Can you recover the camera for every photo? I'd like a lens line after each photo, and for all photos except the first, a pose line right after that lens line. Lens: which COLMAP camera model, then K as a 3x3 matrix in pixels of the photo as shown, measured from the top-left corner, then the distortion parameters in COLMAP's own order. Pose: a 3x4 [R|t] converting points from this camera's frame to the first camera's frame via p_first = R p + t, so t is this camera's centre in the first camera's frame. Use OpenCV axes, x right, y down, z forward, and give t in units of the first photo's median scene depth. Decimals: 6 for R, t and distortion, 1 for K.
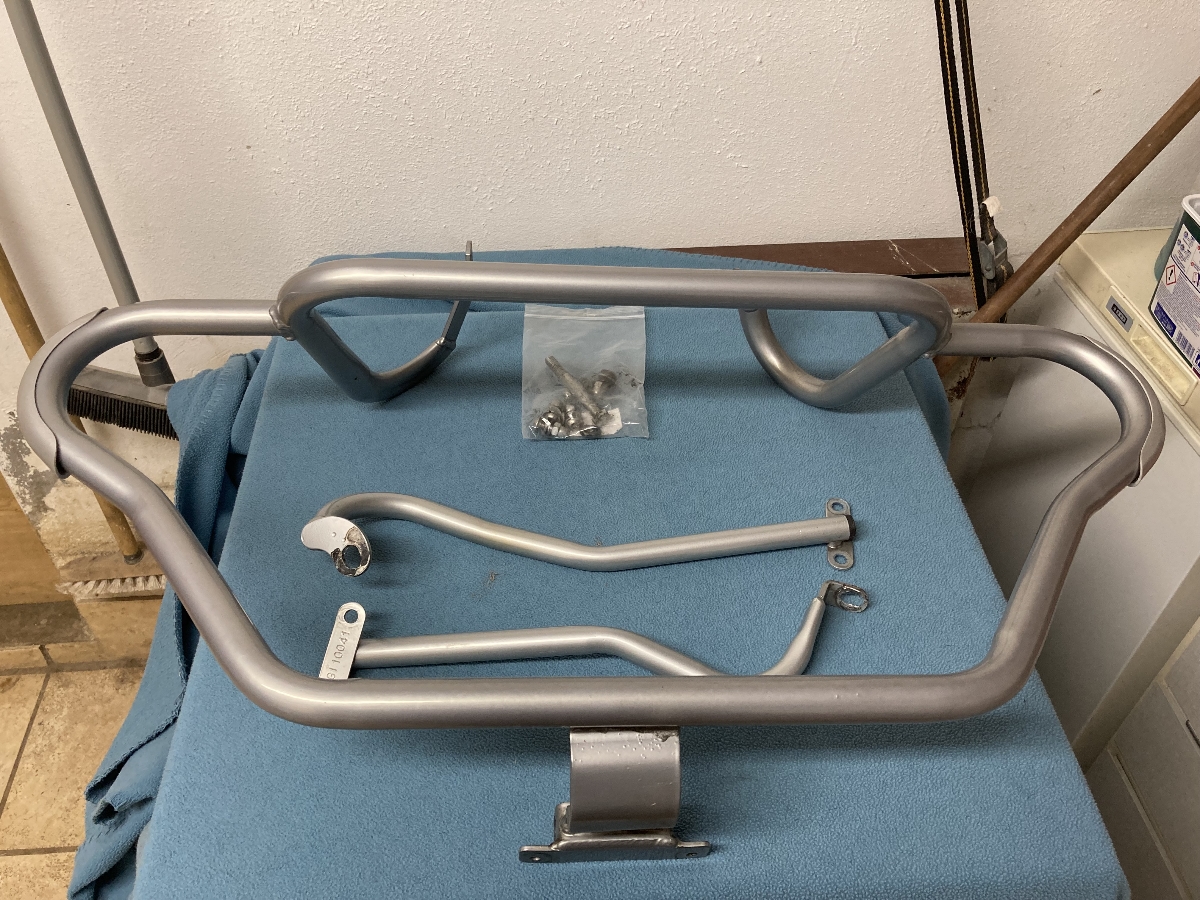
lens RADIAL K [[973.9, 0, 600.0], [0, 973.9, 450.0], [0, 0, 1]] dist [0.005657, 0.008944]
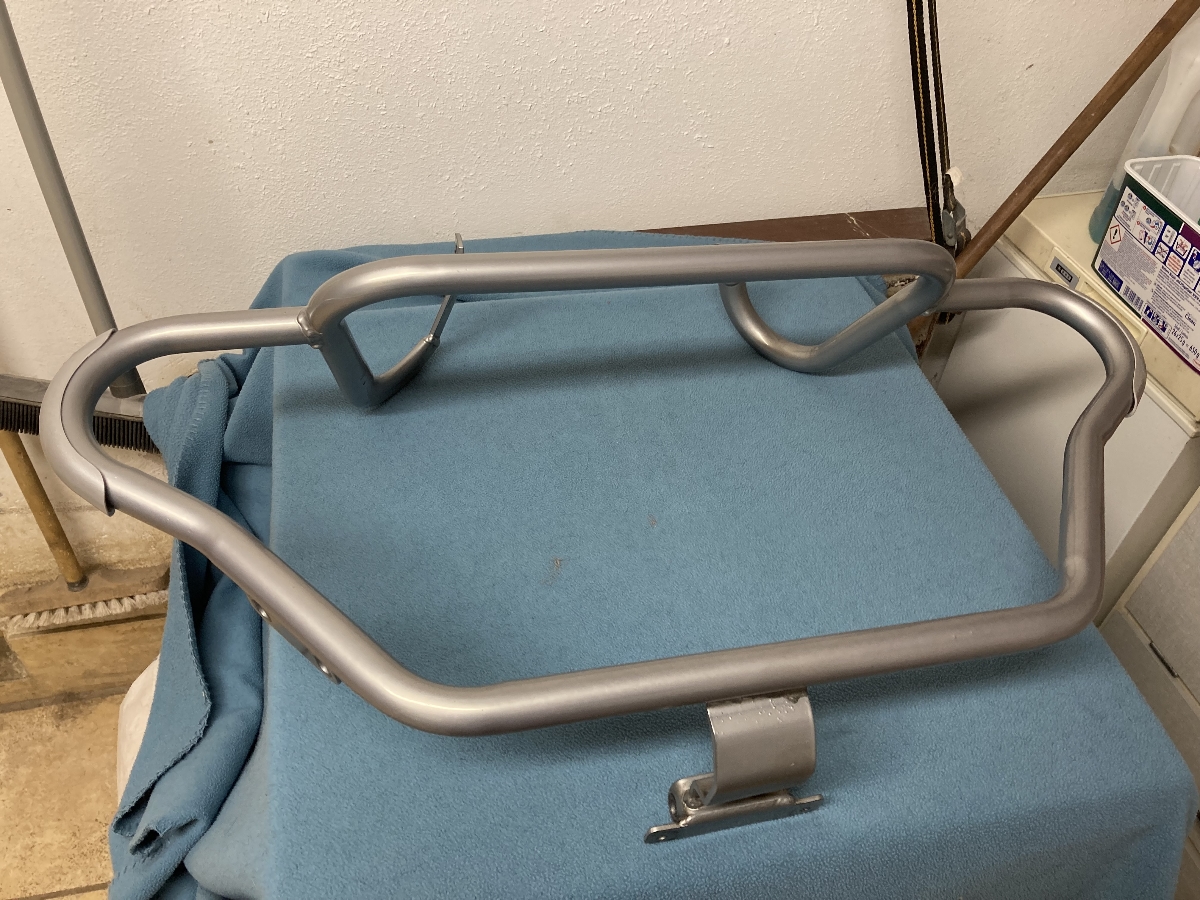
lens RADIAL K [[961.4, 0, 590.7], [0, 961.4, 441.2], [0, 0, 1]] dist [0.007452, -0.000488]
pose [[0.988584, -0.070864, 0.132965, -0.142152], [0.070470, 0.997484, 0.007674, 0.000594], [-0.133175, 0.001784, 0.991091, 0.017703]]
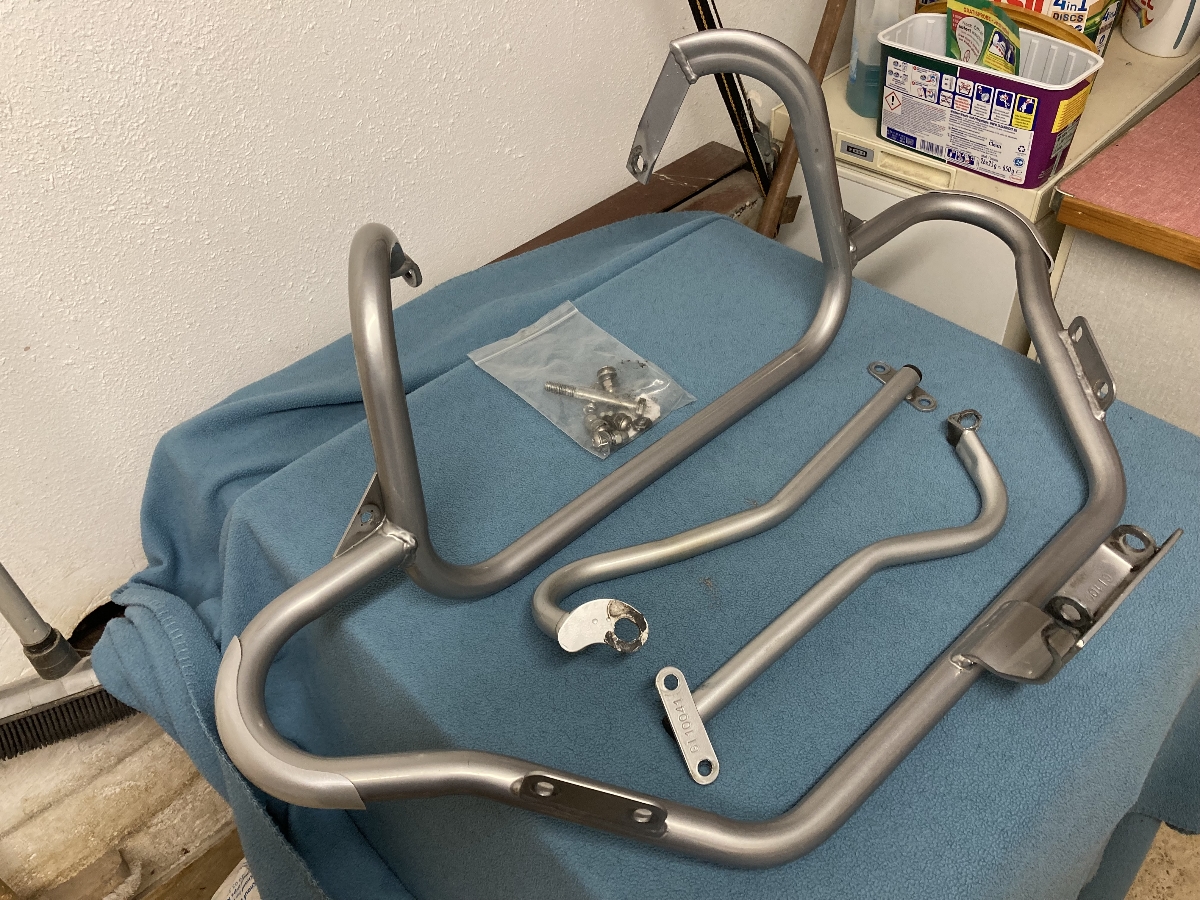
lens RADIAL K [[974.6, 0, 580.1], [0, 974.6, 448.7], [0, 0, 1]] dist [0.001098, -0.002552]
pose [[0.780795, -0.473978, 0.407068, -0.379138], [0.489500, 0.868953, 0.072876, -0.079848], [-0.388264, 0.142358, 0.910486, 0.120715]]
